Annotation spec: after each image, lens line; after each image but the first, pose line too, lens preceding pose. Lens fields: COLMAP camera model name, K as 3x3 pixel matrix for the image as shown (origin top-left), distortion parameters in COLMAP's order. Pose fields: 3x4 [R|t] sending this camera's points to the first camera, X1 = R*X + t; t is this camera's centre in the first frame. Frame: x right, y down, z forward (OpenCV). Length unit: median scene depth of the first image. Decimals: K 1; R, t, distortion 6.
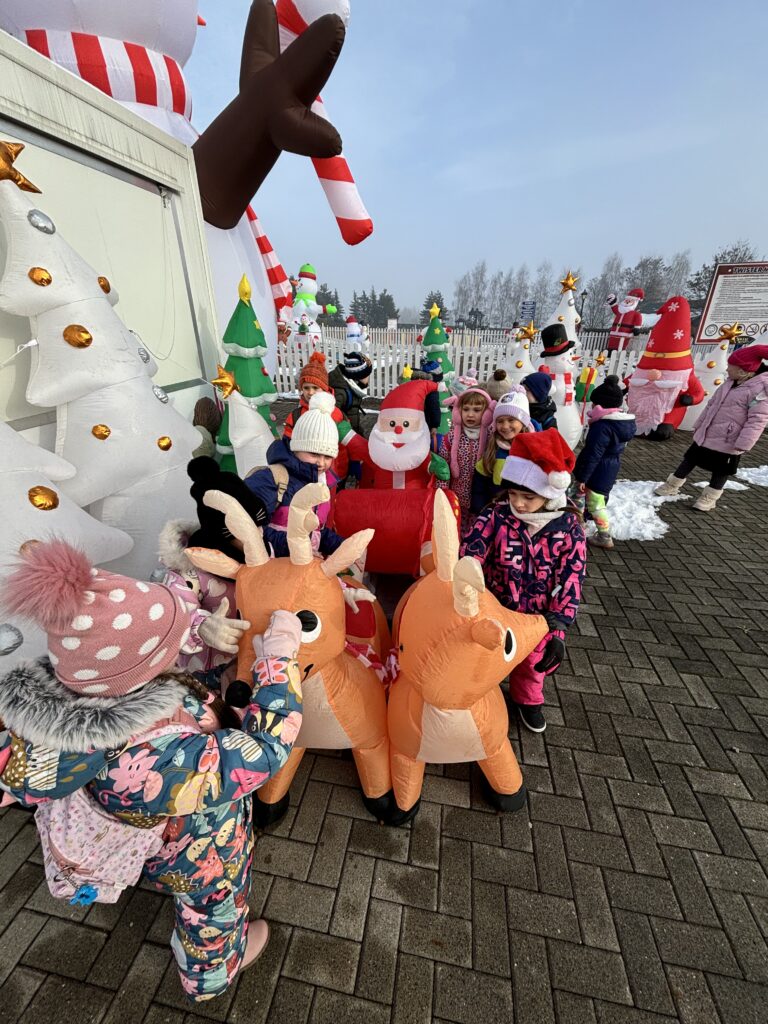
lens RADIAL K [[417.0, 0, 380.5], [0, 417.0, 511.9], [0, 0, 1]] dist [-0.001498, 0.000045]
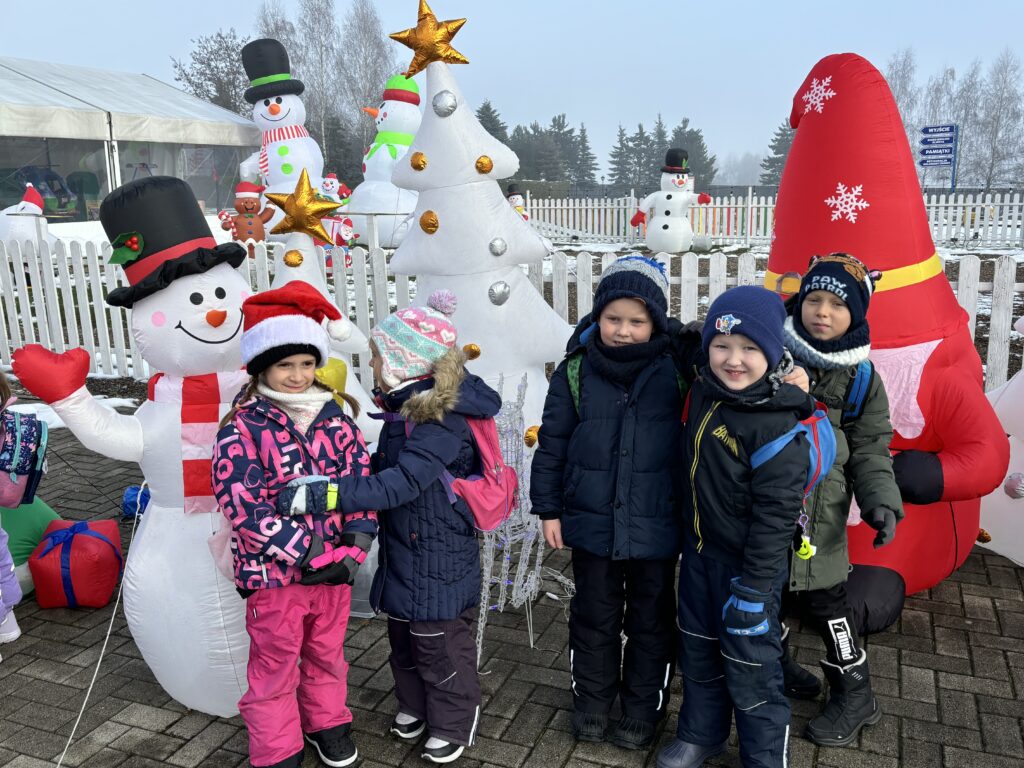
lens RADIAL K [[900.2, 0, 490.9], [0, 900.2, 386.3], [0, 0, 1]] dist [0.034643, -0.007253]
pose [[0.972518, 0.023671, -0.231621, 0.044496], [-0.071369, 0.977236, -0.199789, -0.014479], [0.221619, 0.210829, 0.952069, 0.033936]]
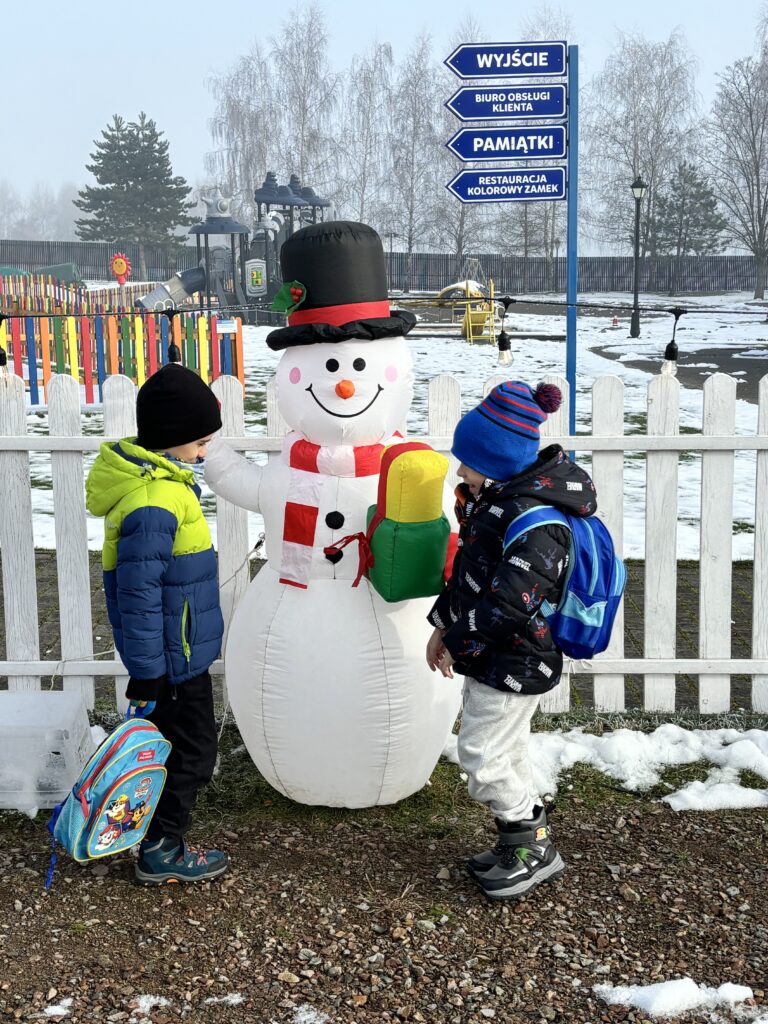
lens RADIAL K [[1495.4, 0, 384.2], [0, 1495.4, 510.8], [0, 0, 1]] dist [0.025583, 0.000000]
pose [[0.973875, -0.053998, 0.220573, 0.072498], [0.105573, 0.967628, -0.229239, -0.093035], [-0.201054, 0.246536, 0.948049, 0.204829]]
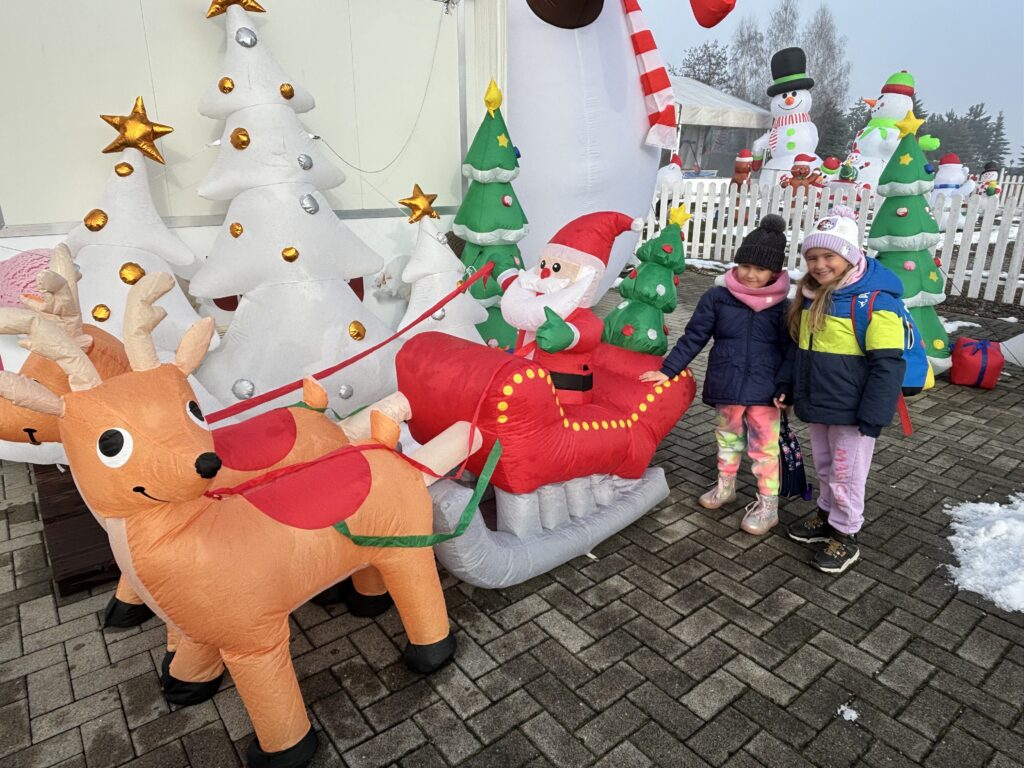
lens RADIAL K [[659.8, 0, 517.5], [0, 659.8, 373.0], [0, 0, 1]] dist [-0.003057, -0.001355]
pose [[0.756694, 0.200610, -0.622230, 0.021632], [-0.277417, 0.960349, -0.027746, -0.000082], [0.591991, 0.193613, 0.782343, 0.005108]]
